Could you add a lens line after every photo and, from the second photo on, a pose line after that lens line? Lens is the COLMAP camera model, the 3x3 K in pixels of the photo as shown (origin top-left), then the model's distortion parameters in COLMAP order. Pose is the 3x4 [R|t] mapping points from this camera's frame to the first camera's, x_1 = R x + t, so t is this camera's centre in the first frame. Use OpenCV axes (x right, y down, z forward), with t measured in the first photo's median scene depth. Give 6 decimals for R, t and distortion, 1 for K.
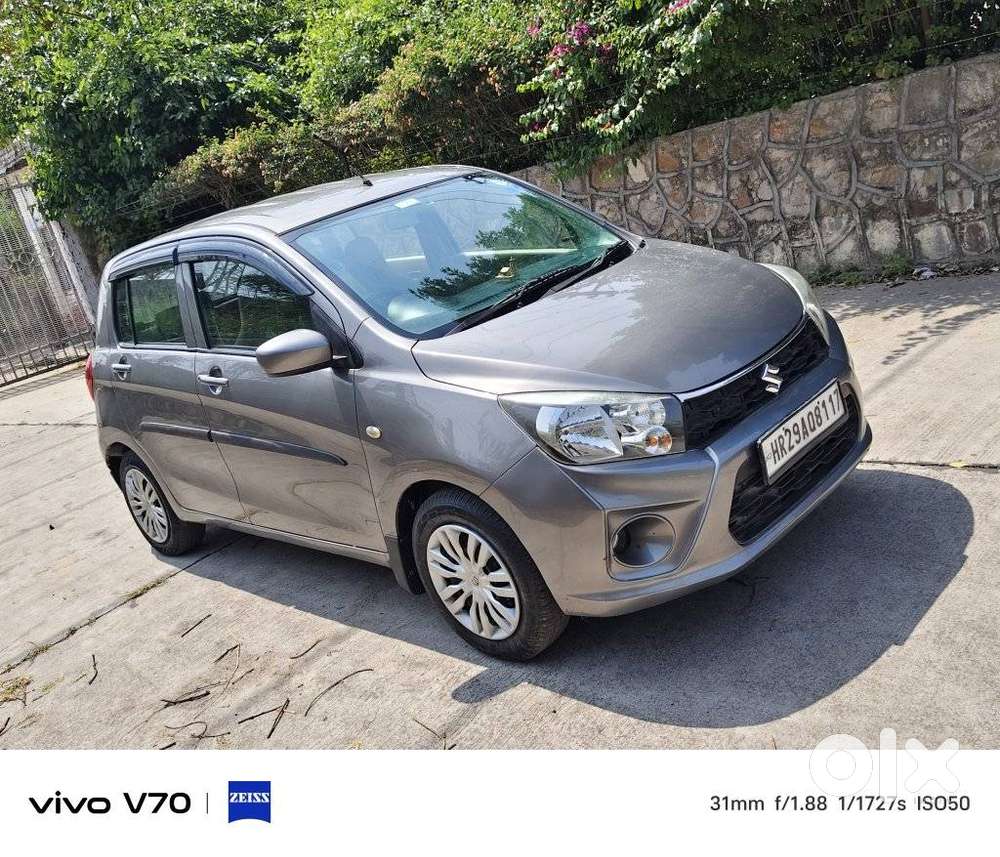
lens RADIAL K [[917.4, 0, 531.1], [0, 917.4, 438.3], [0, 0, 1]] dist [0.014323, -0.007925]
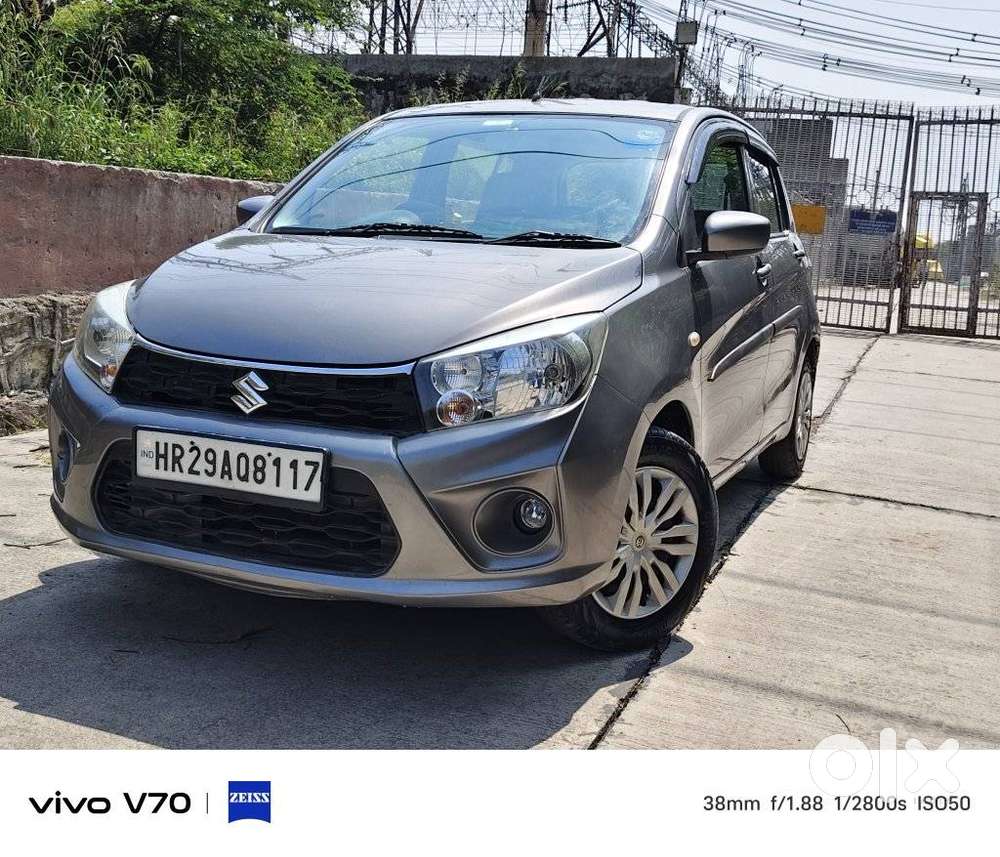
lens RADIAL K [[1152.0, 0, 500.0], [0, 1152.0, 428.5], [0, 0, 1]] dist [0.015377, -0.017387]
pose [[0.337063, 0.422627, -0.841294, 0.430720], [-0.426551, 0.865162, 0.263720, -0.141924], [0.839311, 0.269965, 0.471886, 0.279626]]
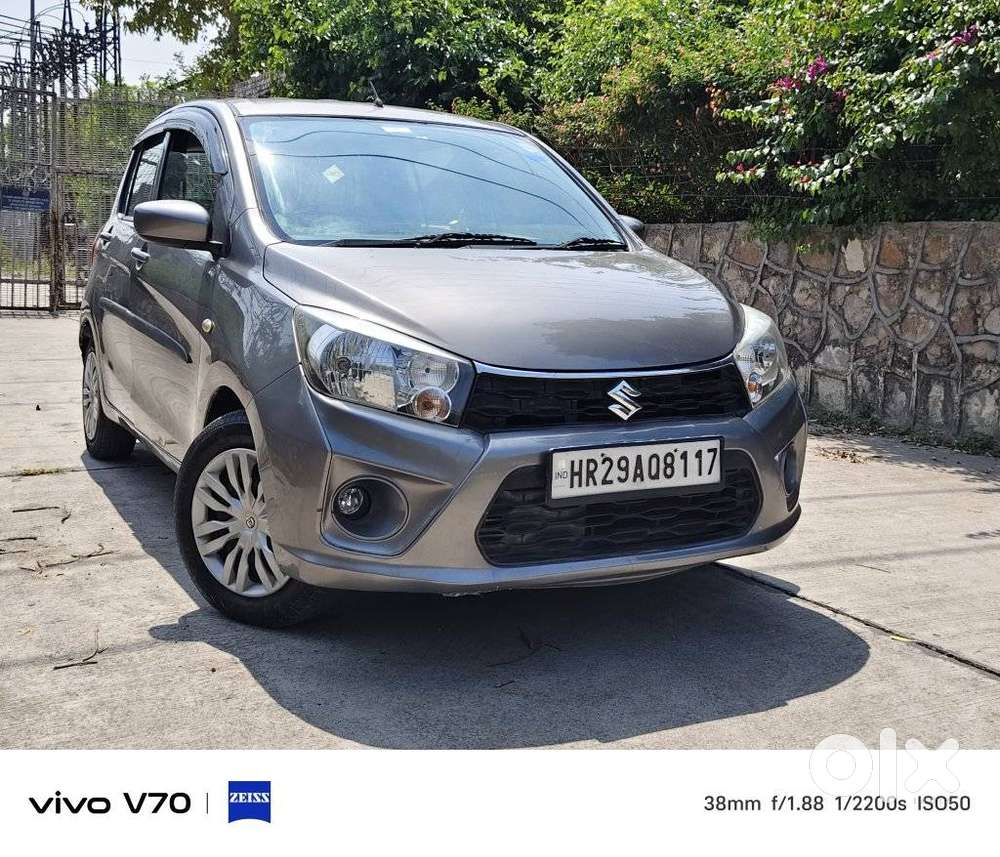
lens RADIAL K [[1152.0, 0, 500.0], [0, 1152.0, 428.5], [0, 0, 1]] dist [0.015377, -0.017387]
pose [[0.907640, 0.326717, -0.263524, 0.166411], [-0.355647, 0.932041, -0.069386, 0.025786], [0.222946, 0.156699, 0.962154, 0.003091]]
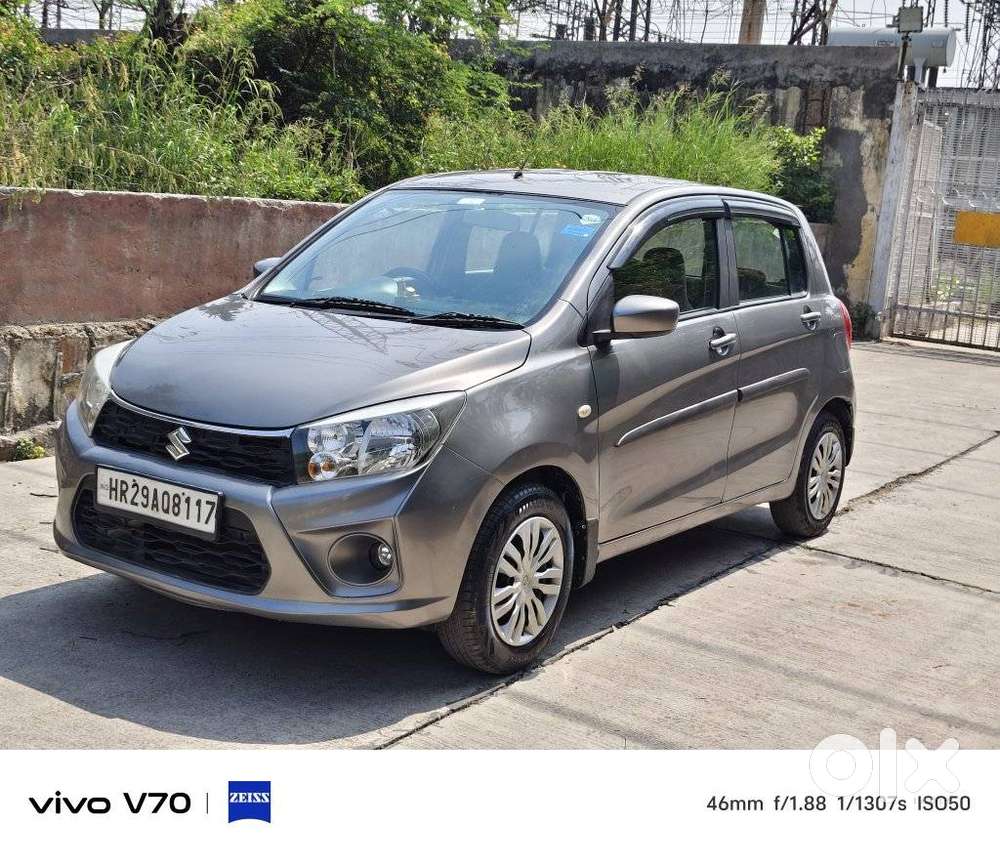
lens RADIAL K [[1375.8, 0, 510.7], [0, 1375.8, 428.0], [0, 0, 1]] dist [0.022854, -0.004166]
pose [[0.145272, 0.425951, -0.893007, 0.600701], [-0.413274, 0.846195, 0.336391, -0.266180], [0.898944, 0.320188, 0.298963, 0.333221]]
